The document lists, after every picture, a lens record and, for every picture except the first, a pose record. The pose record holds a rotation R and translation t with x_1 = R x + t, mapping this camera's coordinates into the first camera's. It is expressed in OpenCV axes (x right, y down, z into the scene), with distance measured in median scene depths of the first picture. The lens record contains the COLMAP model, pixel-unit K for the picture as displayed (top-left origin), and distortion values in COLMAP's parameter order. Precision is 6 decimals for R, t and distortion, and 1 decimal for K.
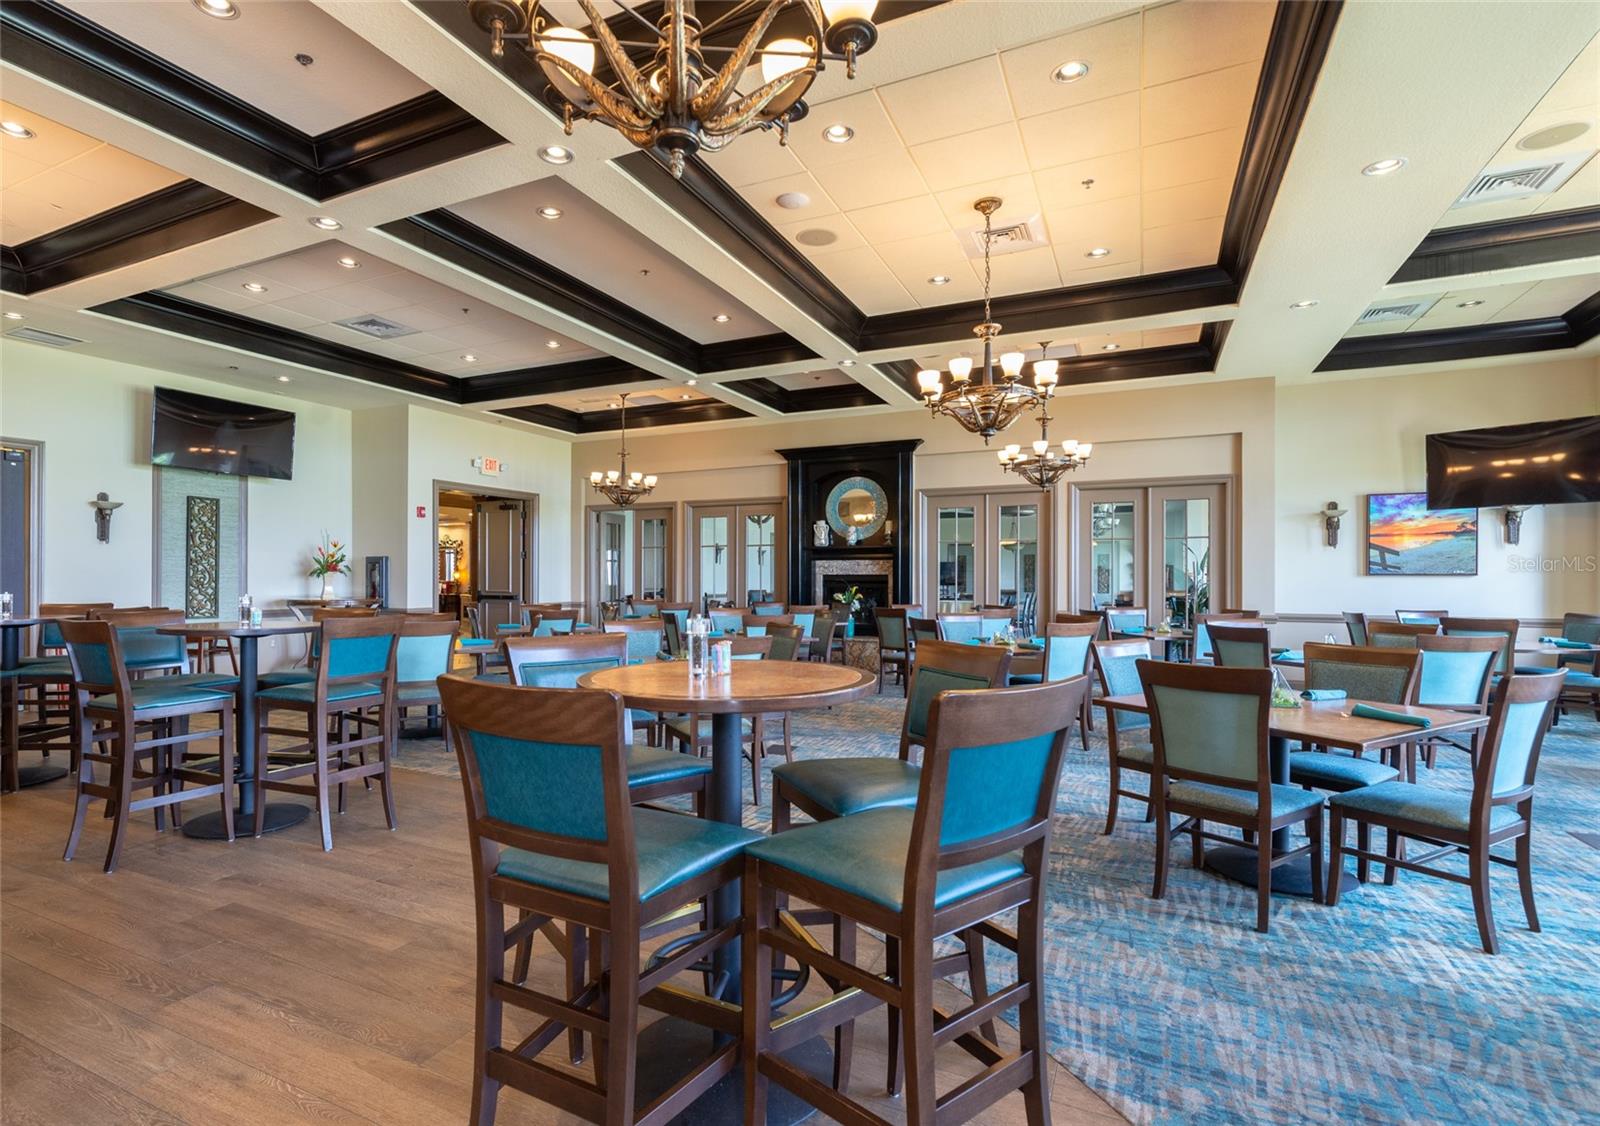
lens RADIAL K [[735.5, 0, 798.2], [0, 735.5, 570.8], [0, 0, 1]] dist [-0.002502, 0.000098]
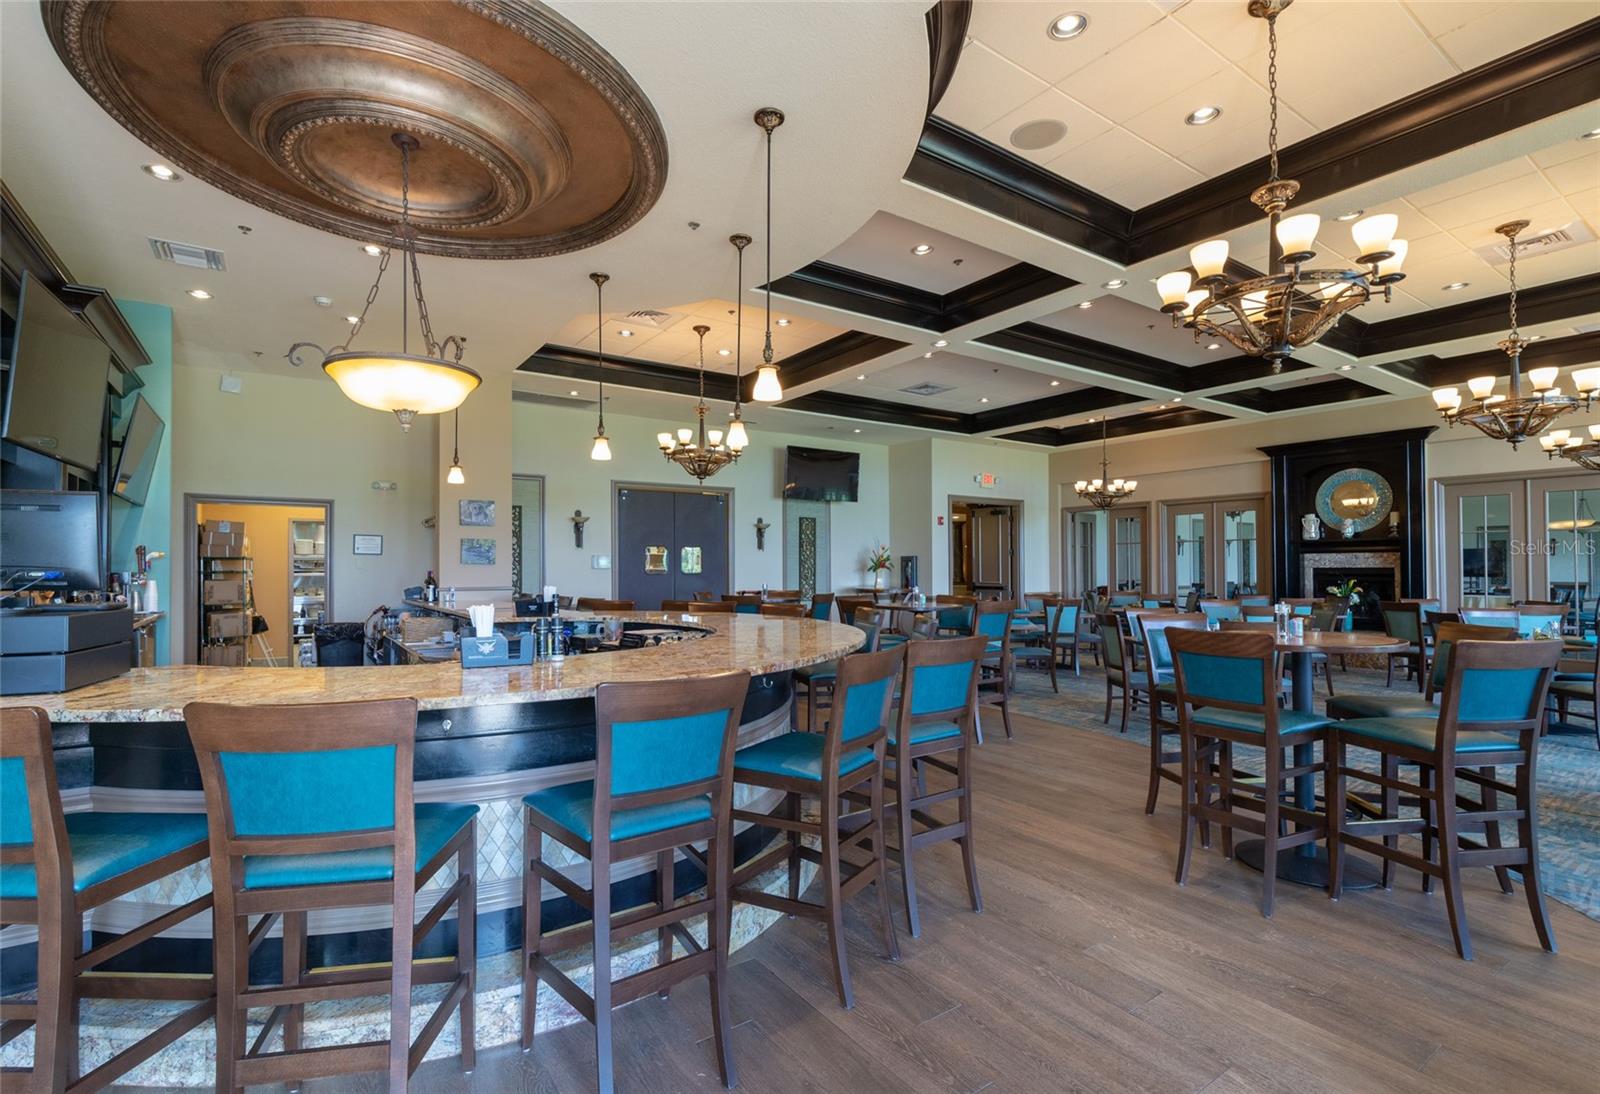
lens RADIAL K [[767.7, 0, 811.3], [0, 767.7, 552.5], [0, 0, 1]] dist [-0.001481, 0.000528]
pose [[0.869284, -0.014568, -0.494098, -0.048166], [0.010298, 0.999882, -0.011364, -0.011715], [0.494206, 0.004791, 0.869332, -0.271019]]
